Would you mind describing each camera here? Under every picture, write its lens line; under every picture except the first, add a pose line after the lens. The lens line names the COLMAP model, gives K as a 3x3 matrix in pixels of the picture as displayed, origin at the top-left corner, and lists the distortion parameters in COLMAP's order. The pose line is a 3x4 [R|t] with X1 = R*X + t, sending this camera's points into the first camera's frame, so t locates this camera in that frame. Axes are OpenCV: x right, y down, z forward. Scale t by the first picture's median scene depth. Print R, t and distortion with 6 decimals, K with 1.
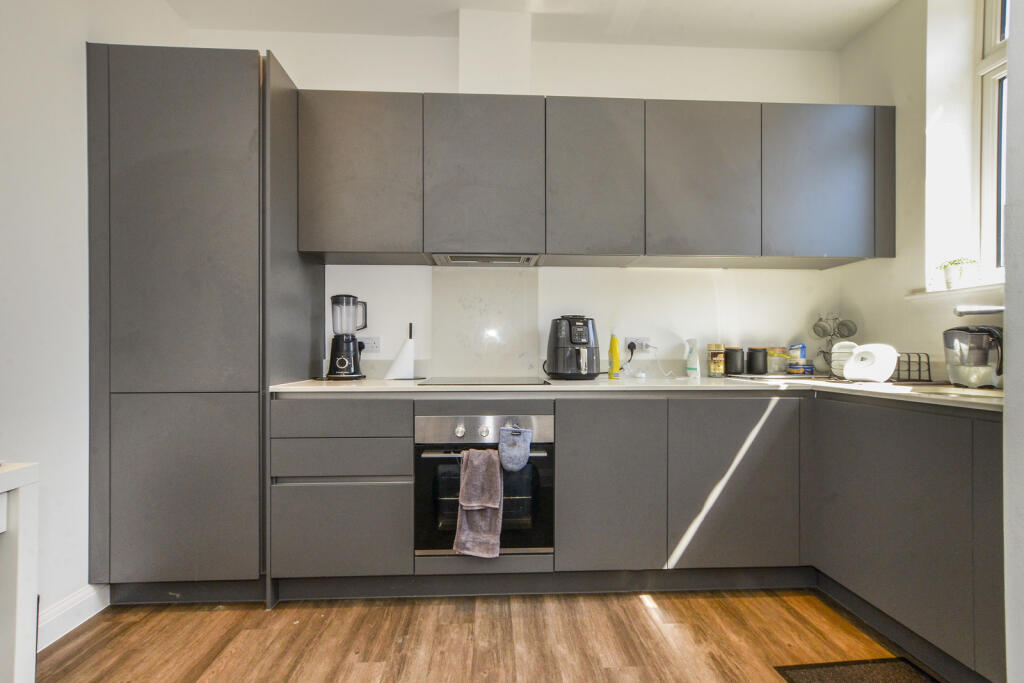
lens RADIAL K [[453.6, 0, 511.8], [0, 453.6, 349.0], [0, 0, 1]] dist [0.001363, 0.007858]
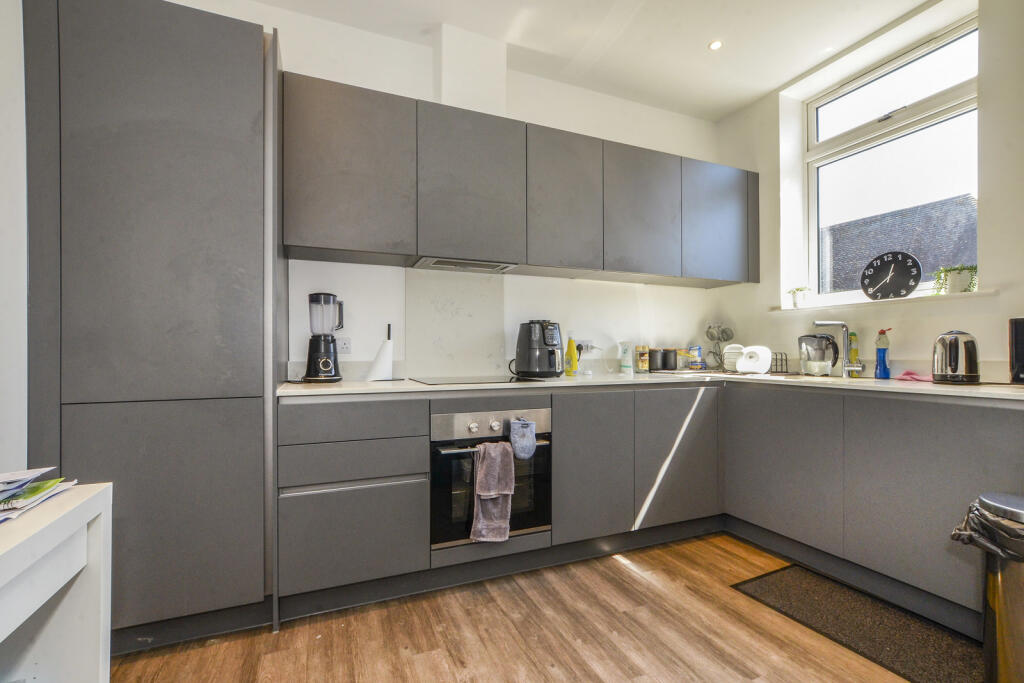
lens RADIAL K [[453.6, 0, 511.8], [0, 453.6, 349.0], [0, 0, 1]] dist [0.001363, 0.007858]
pose [[0.939799, 0.000040, 0.341729, -0.380214], [0.001308, 0.999992, -0.003715, 0.001894], [-0.341726, 0.003939, 0.939791, -0.033477]]
